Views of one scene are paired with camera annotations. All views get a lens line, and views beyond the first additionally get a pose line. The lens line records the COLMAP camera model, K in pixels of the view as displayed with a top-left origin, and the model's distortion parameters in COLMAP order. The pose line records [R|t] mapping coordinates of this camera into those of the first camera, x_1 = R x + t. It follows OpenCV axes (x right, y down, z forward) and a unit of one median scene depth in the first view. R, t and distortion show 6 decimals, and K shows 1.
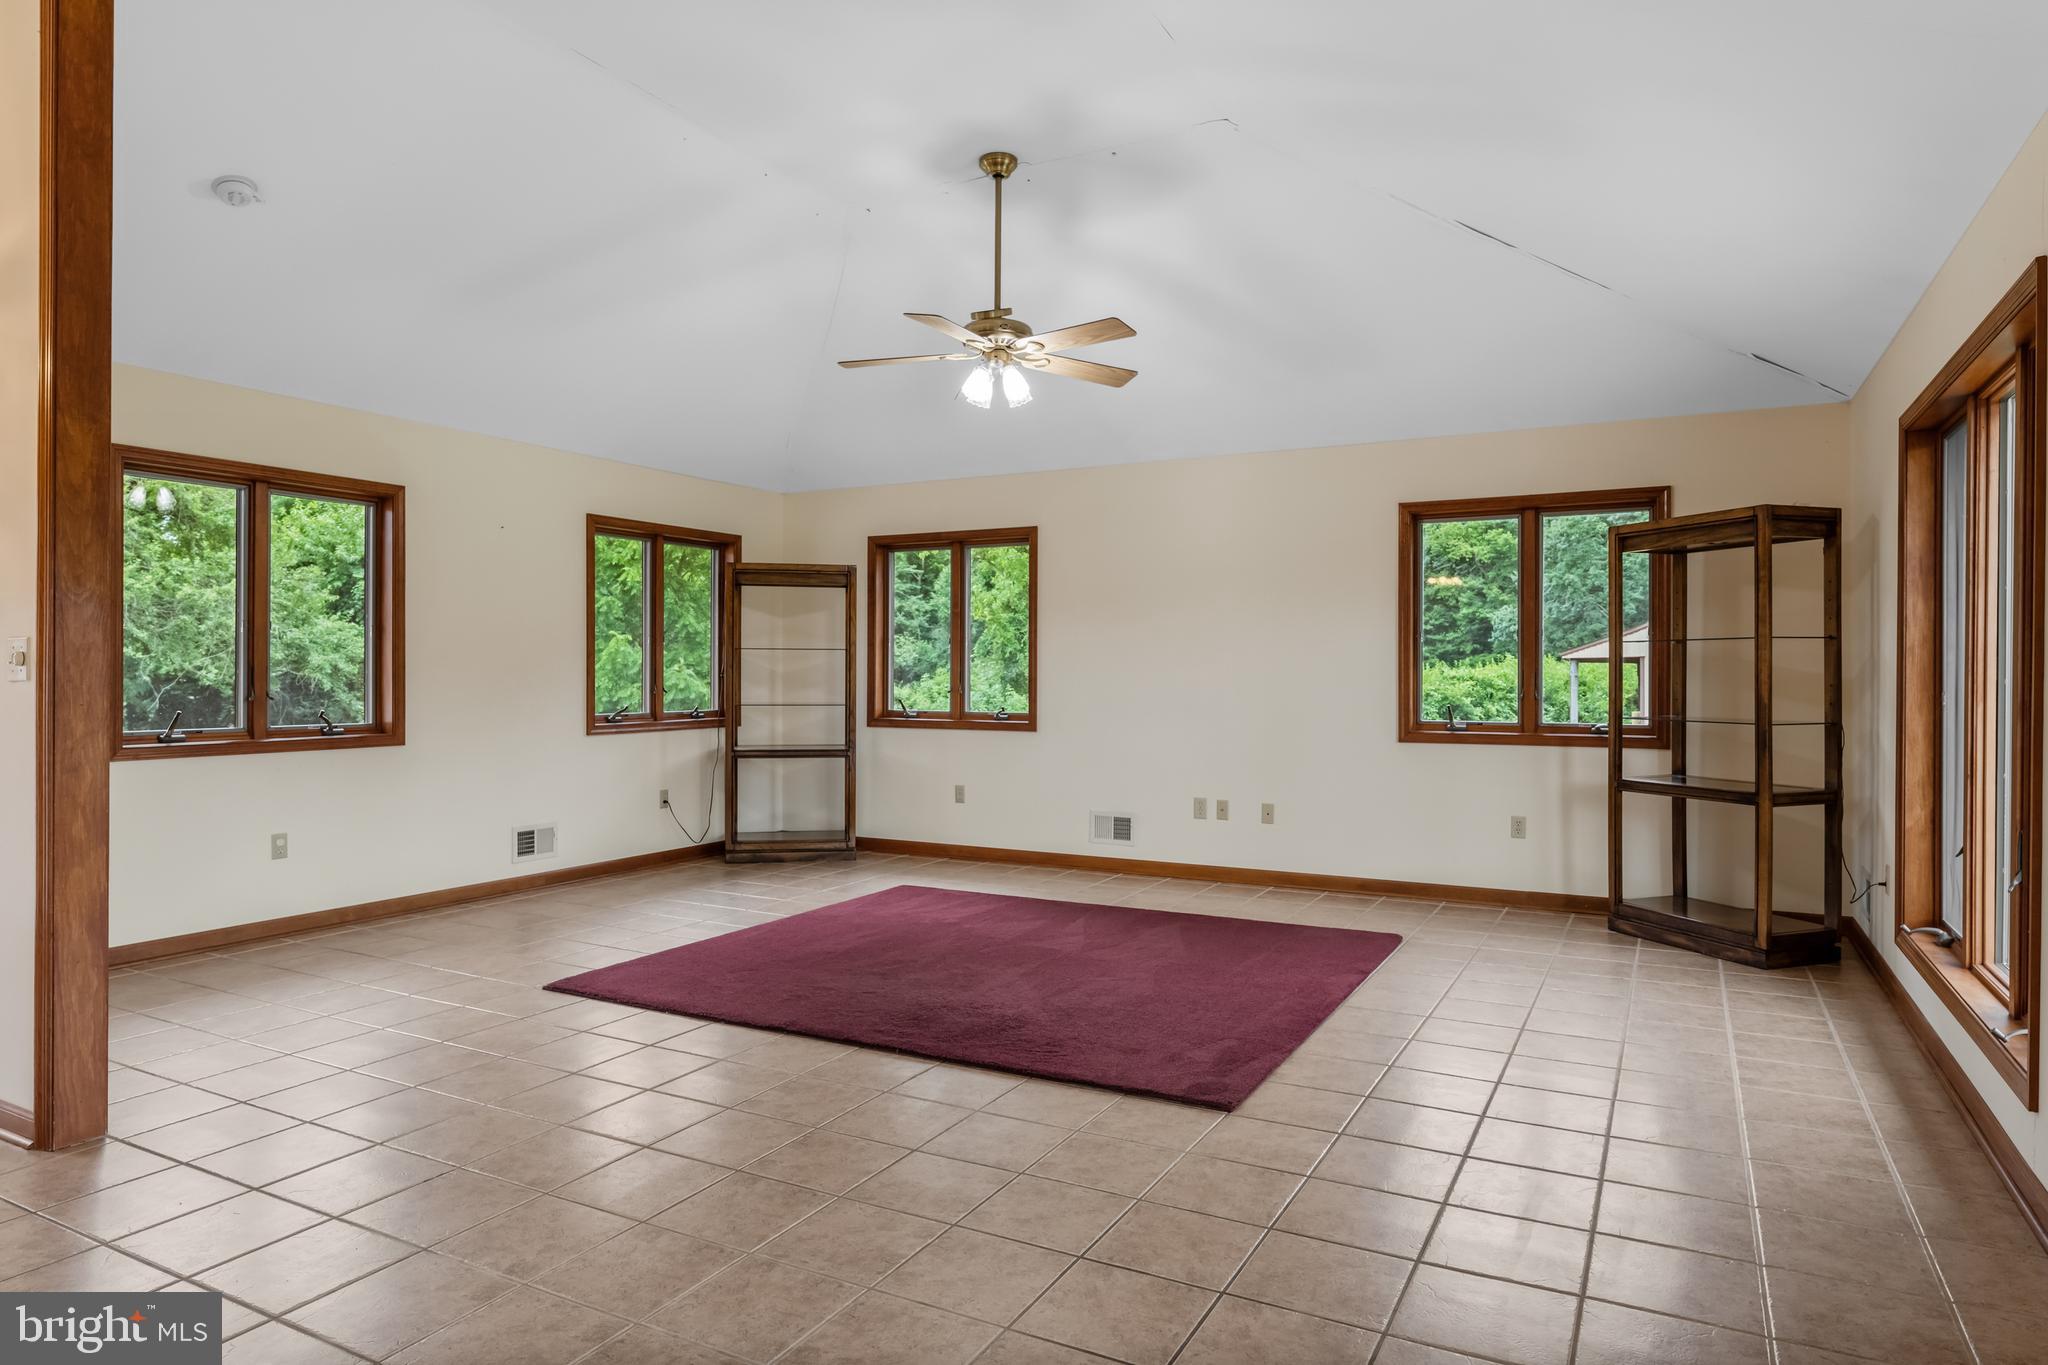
lens RADIAL K [[1195.1, 0, 1044.9], [0, 1195.1, 677.0], [0, 0, 1]] dist [0.000178, 0.005835]
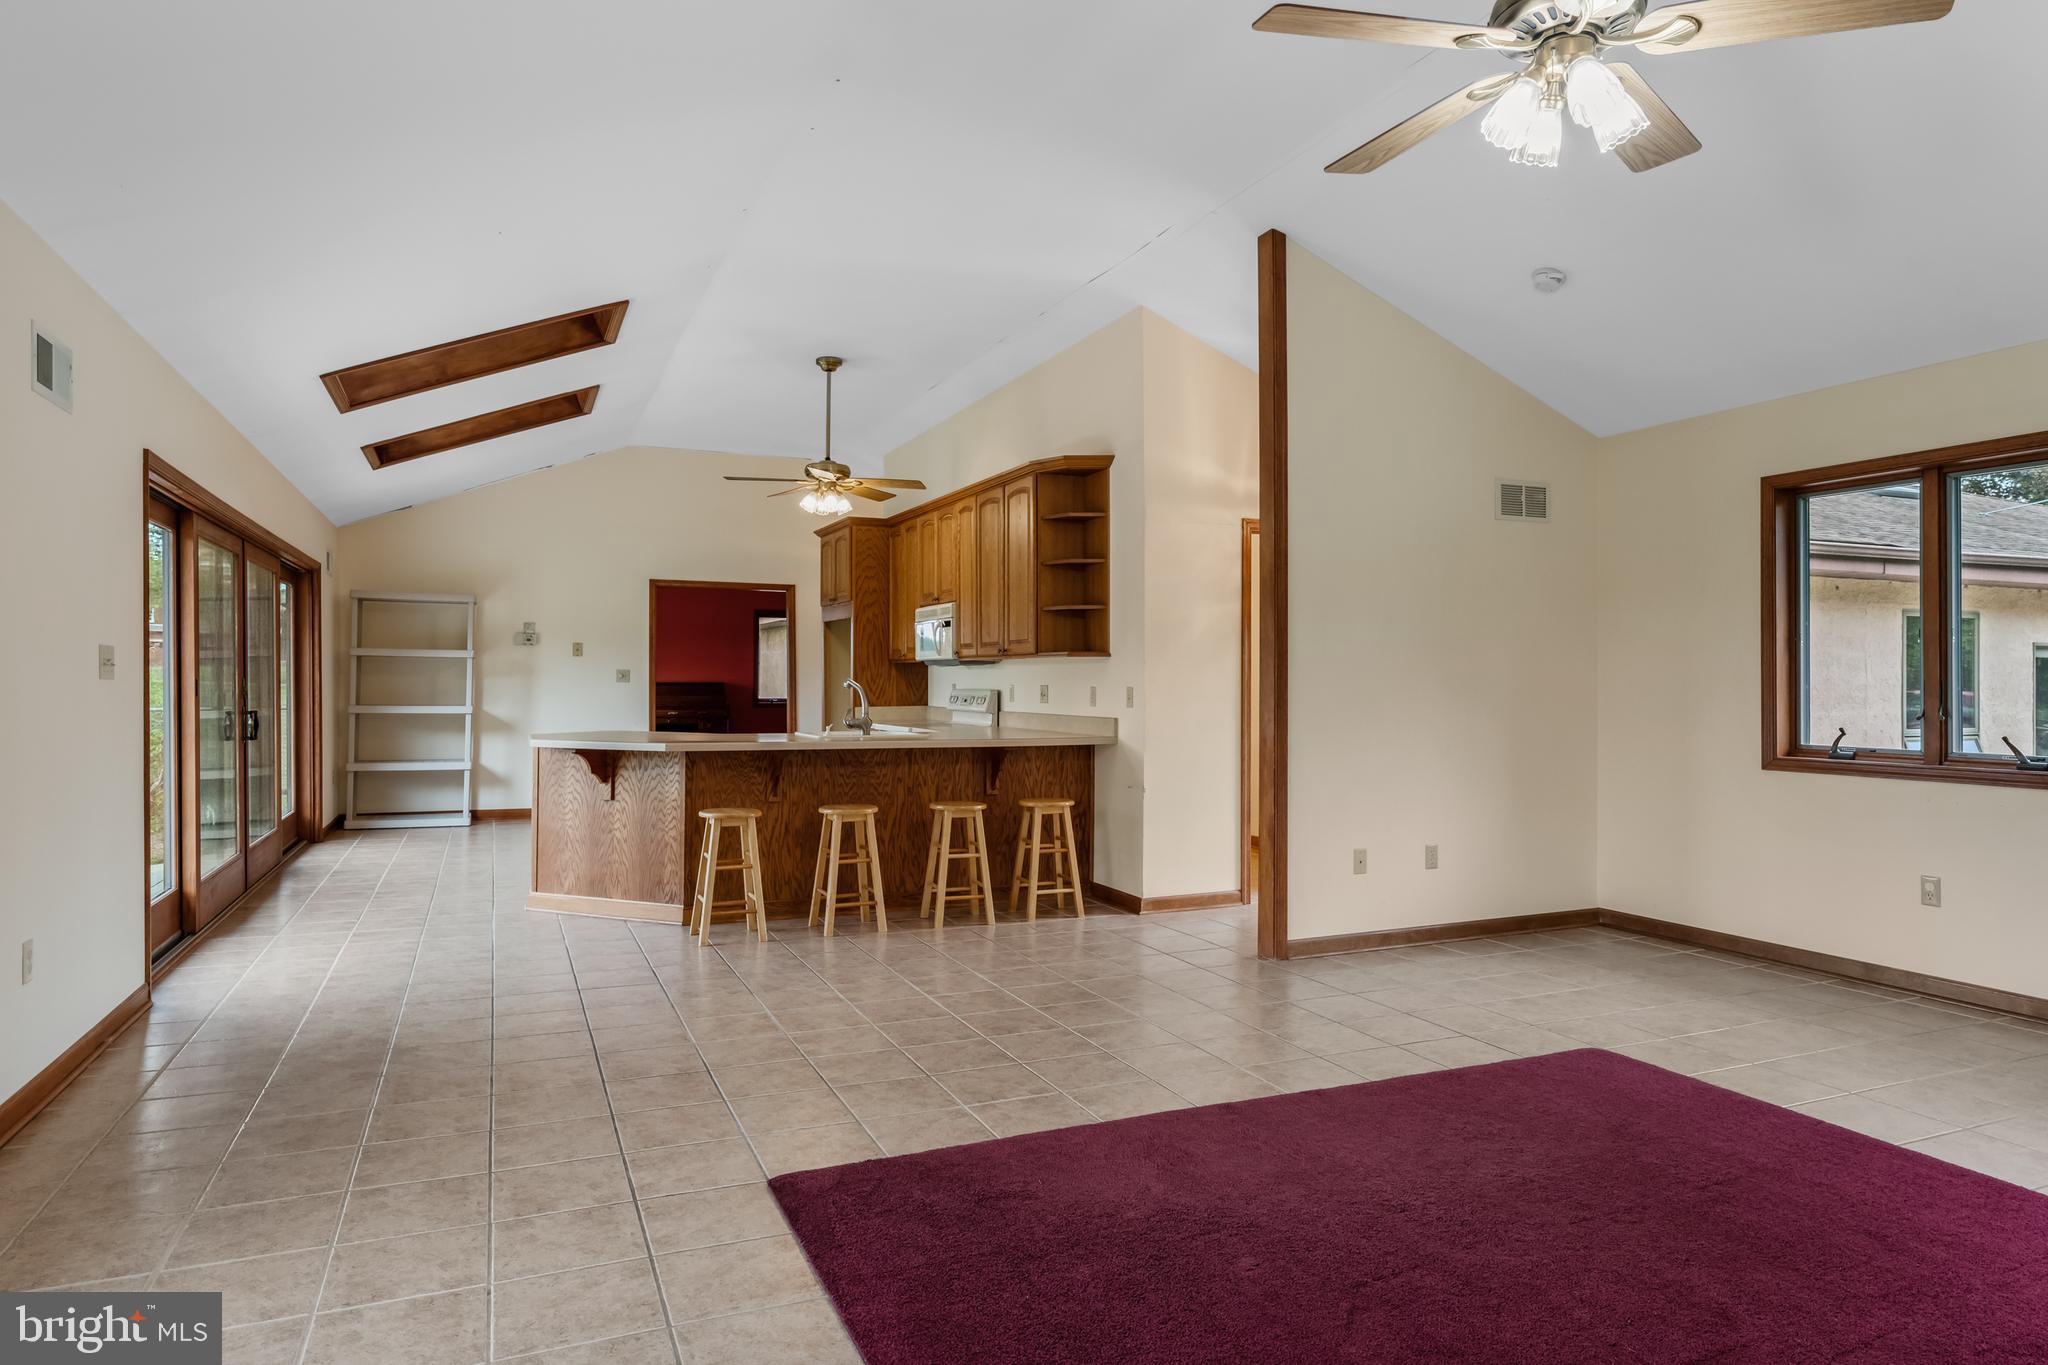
lens RADIAL K [[1195.1, 0, 1019.5], [0, 1195.1, 691.6], [0, 0, 1]] dist [0.000178, 0.005835]
pose [[-0.630218, 0.001516, -0.776417, 0.390018], [-0.009401, 0.999910, 0.009583, -0.003453], [0.776361, 0.013339, -0.630147, 0.917617]]
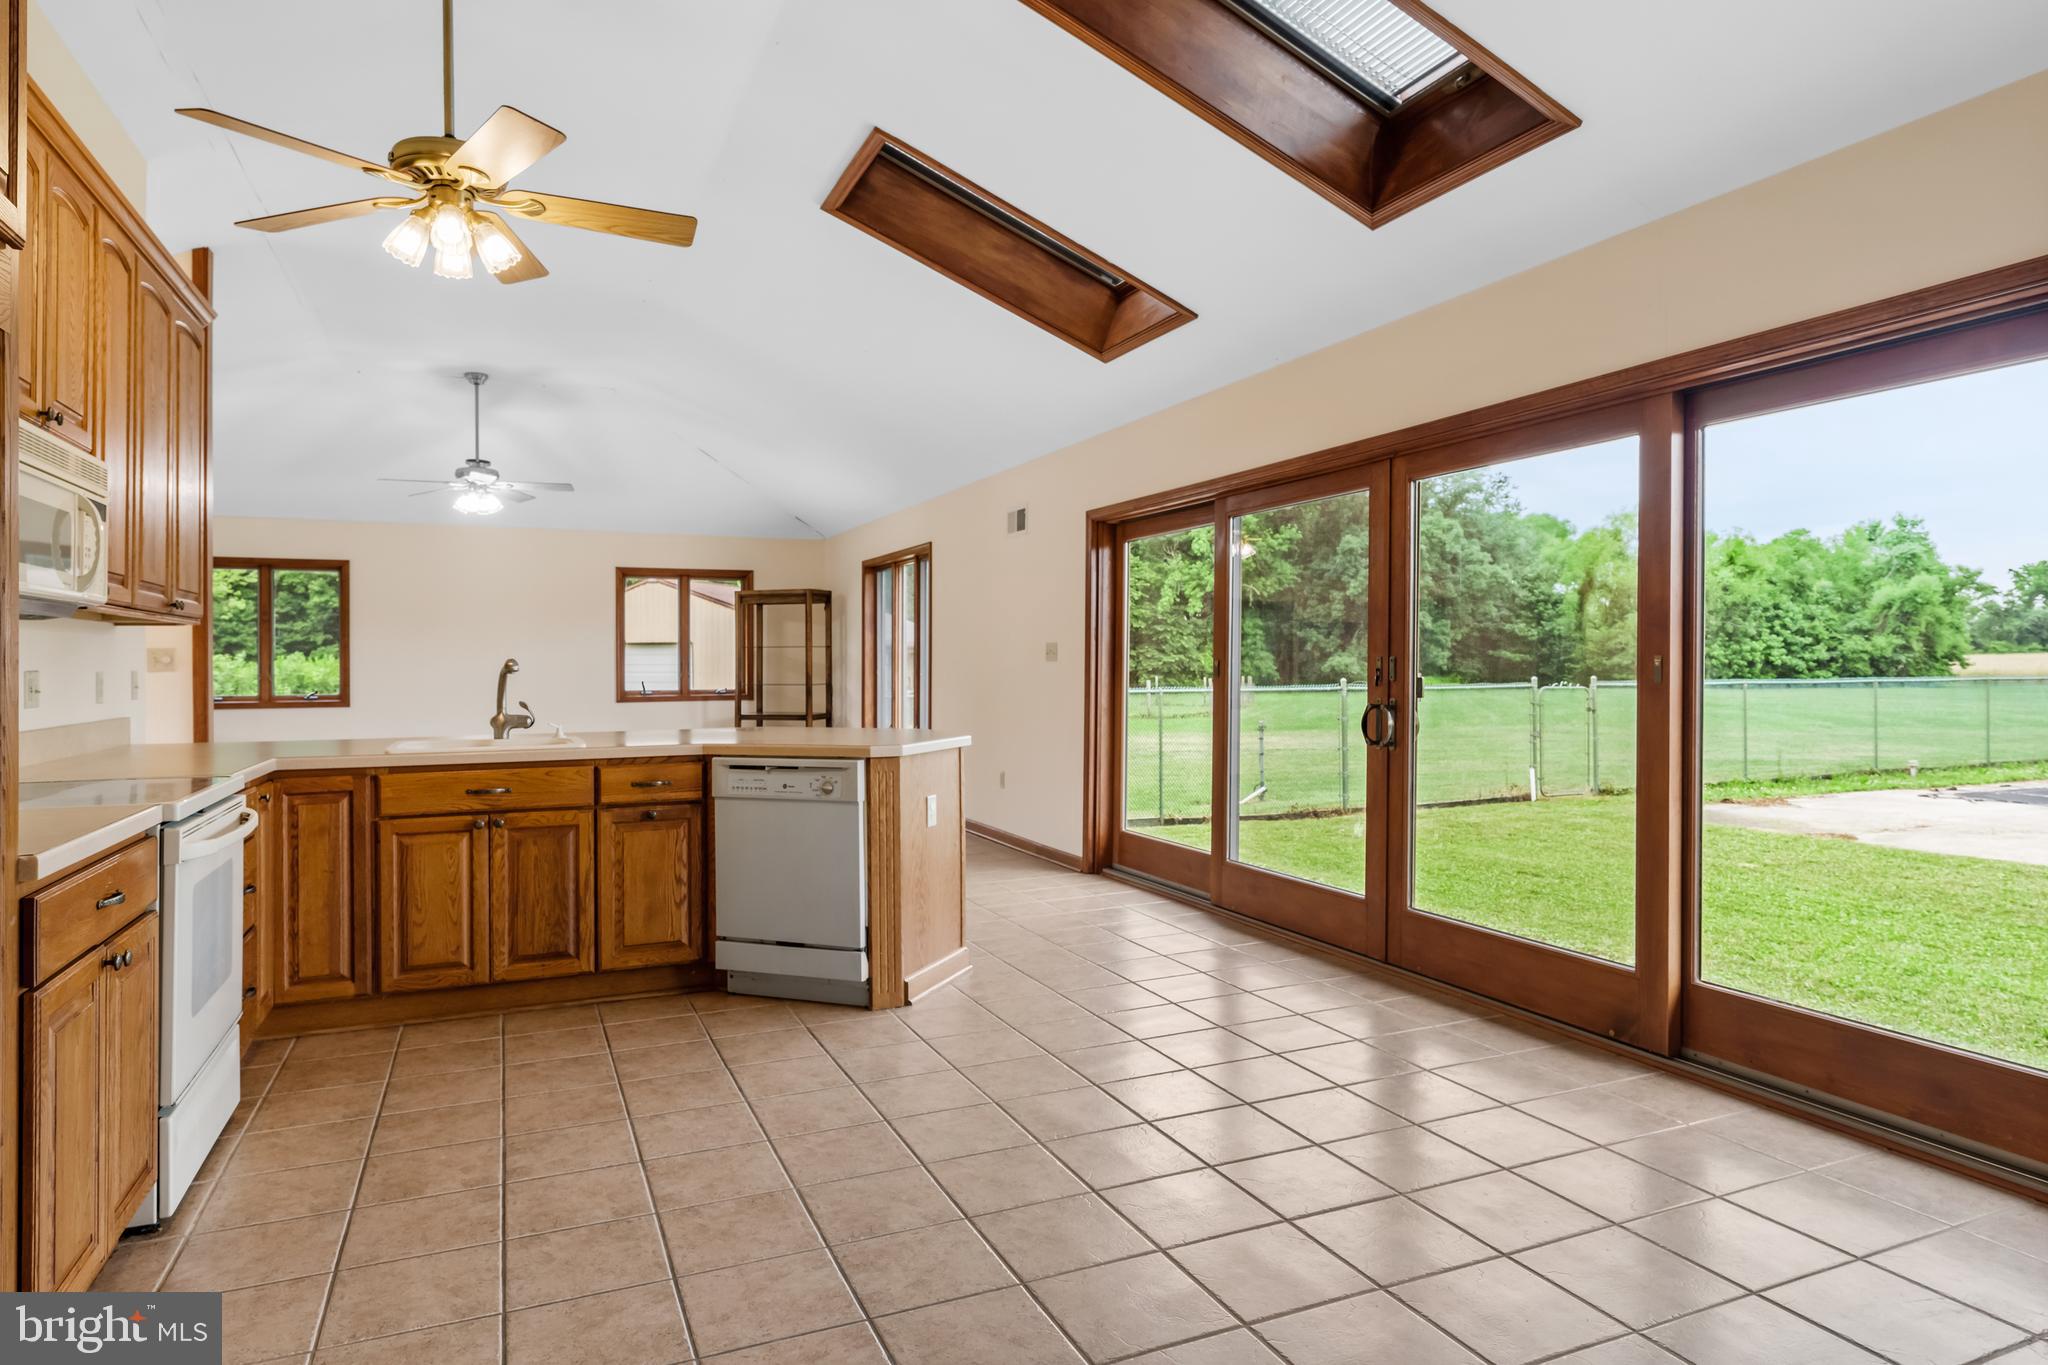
lens RADIAL K [[1195.1, 0, 1037.1], [0, 1195.1, 666.8], [0, 0, 1]] dist [0.000178, 0.005835]
pose [[0.619152, -0.007723, 0.785233, -0.758306], [0.008683, 0.999958, 0.002988, 0.002218], [-0.785223, 0.004968, 0.619193, -0.625266]]
